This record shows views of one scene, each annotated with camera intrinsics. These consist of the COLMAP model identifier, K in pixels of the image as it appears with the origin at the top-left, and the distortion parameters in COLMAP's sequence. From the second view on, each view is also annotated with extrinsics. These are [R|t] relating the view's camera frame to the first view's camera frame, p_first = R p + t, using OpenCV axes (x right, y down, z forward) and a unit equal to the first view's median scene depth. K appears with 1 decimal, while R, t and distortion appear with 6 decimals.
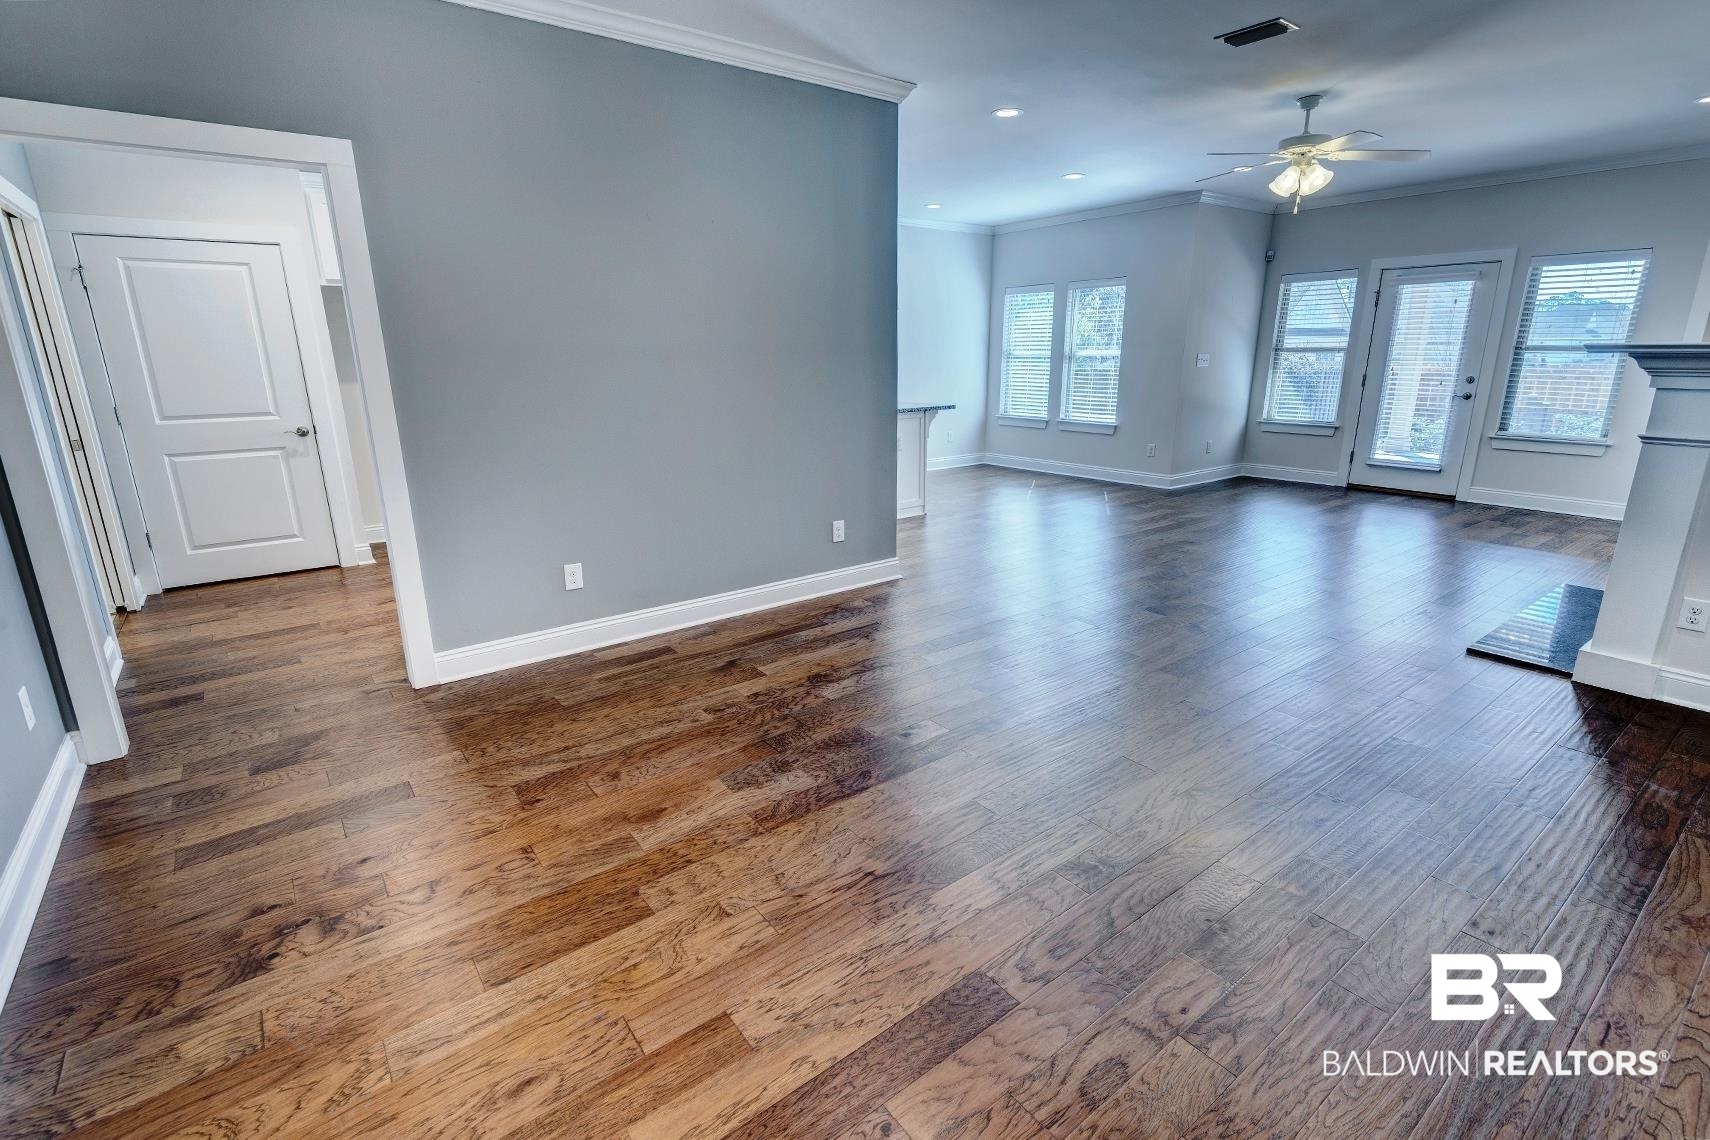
lens RADIAL K [[775.7, 0, 851.8], [0, 775.7, 565.4], [0, 0, 1]] dist [0.005029, -0.003809]
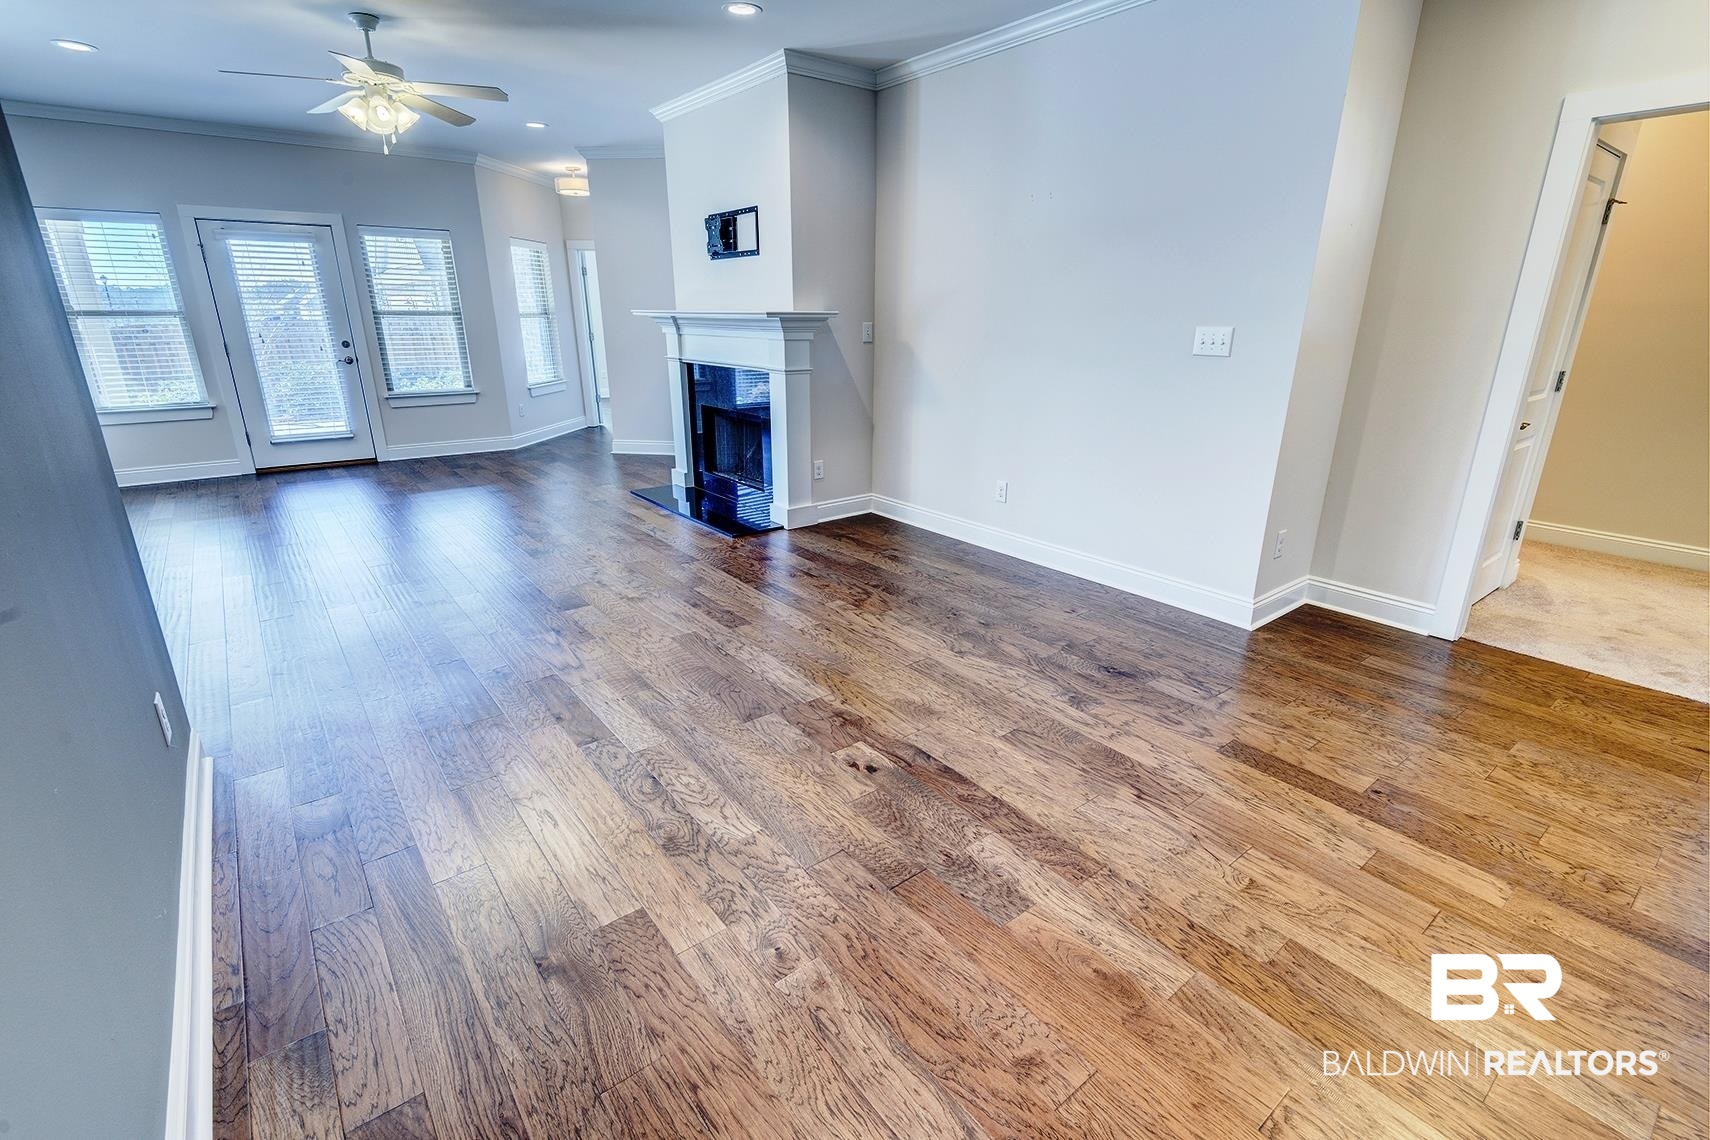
lens RADIAL K [[775.7, 0, 851.7], [0, 775.7, 572.8], [0, 0, 1]] dist [0.005029, -0.003809]
pose [[-0.017066, -0.309664, 0.950693, -0.806450], [0.263398, 0.915853, 0.303044, -0.292095], [-0.964536, 0.255582, 0.065935, 1.094509]]
